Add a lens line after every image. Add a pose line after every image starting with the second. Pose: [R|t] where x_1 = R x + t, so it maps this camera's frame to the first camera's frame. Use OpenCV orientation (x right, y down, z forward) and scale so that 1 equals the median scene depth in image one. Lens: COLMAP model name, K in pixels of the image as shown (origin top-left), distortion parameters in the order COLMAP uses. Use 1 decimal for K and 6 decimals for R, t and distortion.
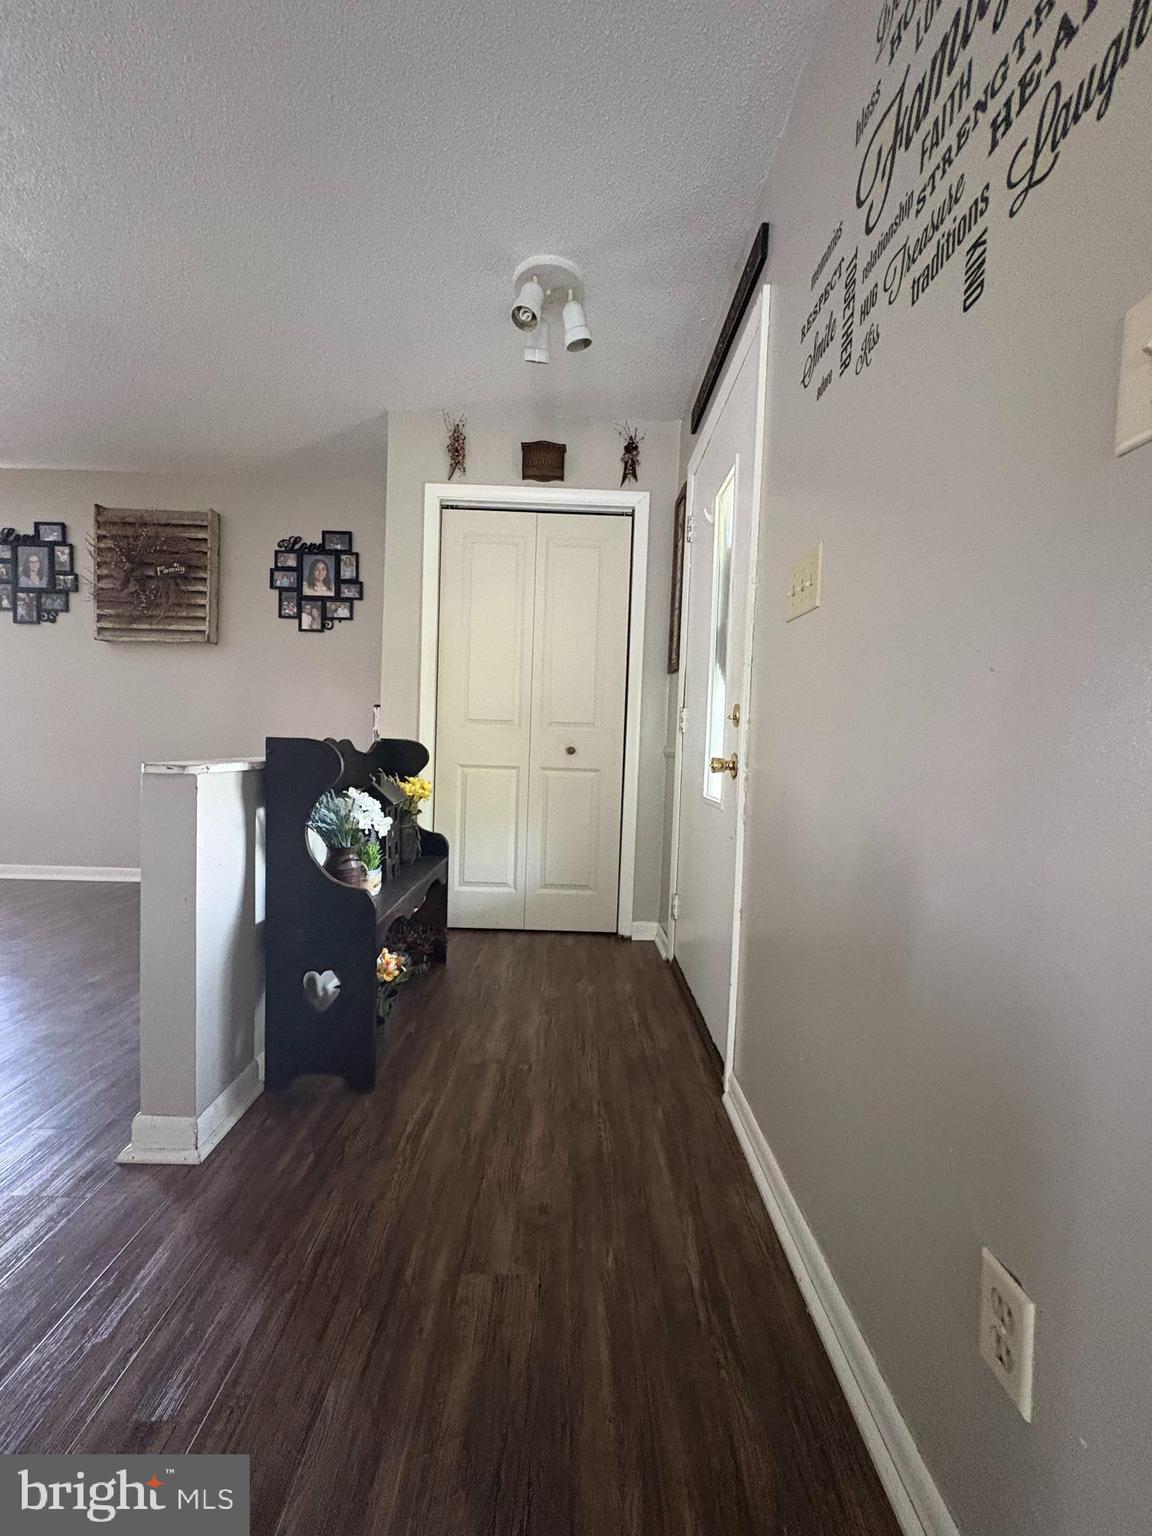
lens RADIAL K [[616.4, 0, 576.0], [0, 616.4, 768.0], [0, 0, 1]] dist [-0.000284, -0.000047]
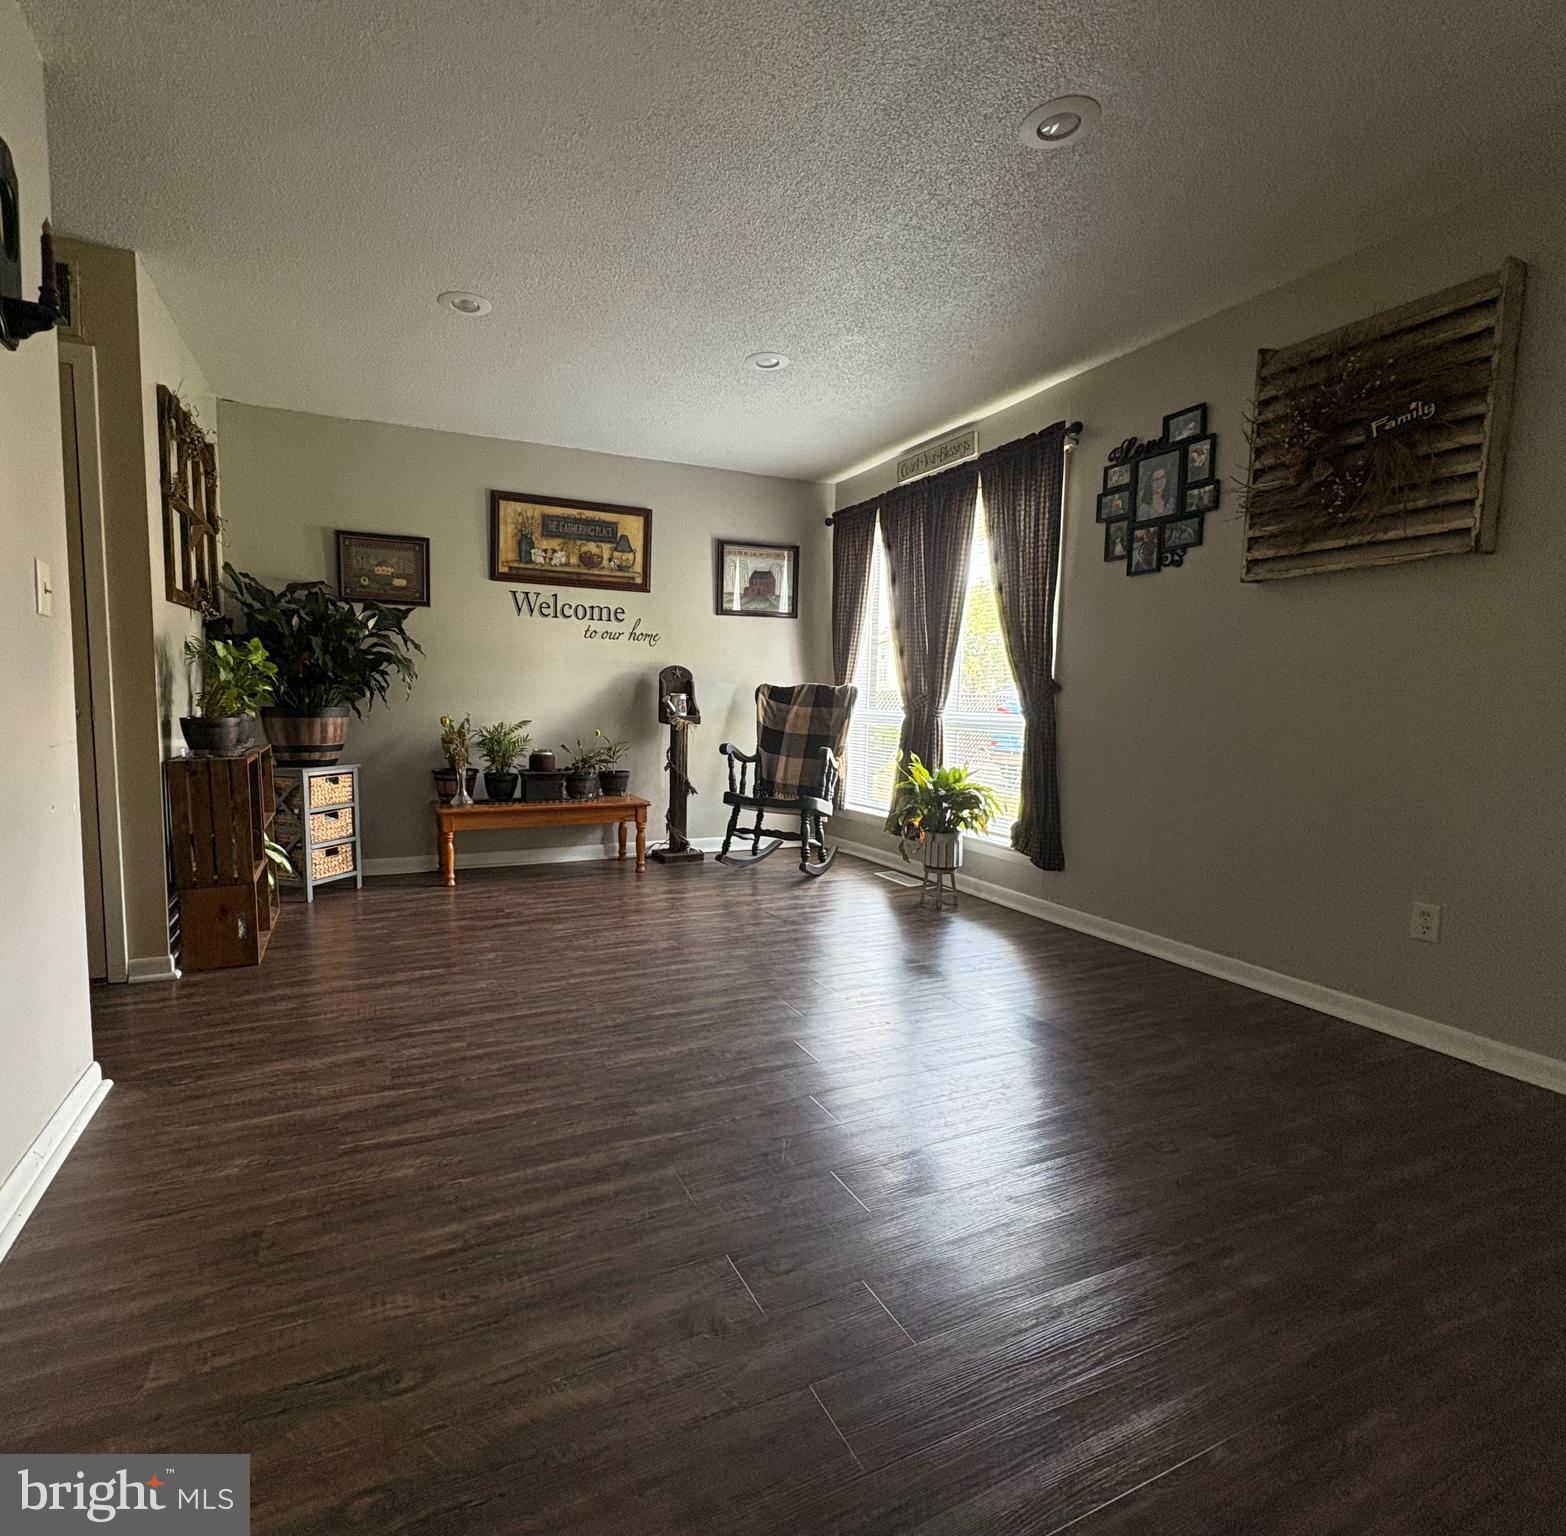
lens RADIAL K [[801.2, 0, 783.0], [0, 801.2, 768.0], [0, 0, 1]] dist [0.000608, -0.000016]
pose [[0.468120, 0.055133, -0.881943, -0.291341], [-0.040643, 0.998339, 0.040837, -0.040801], [0.882730, 0.016728, 0.469583, 0.241397]]
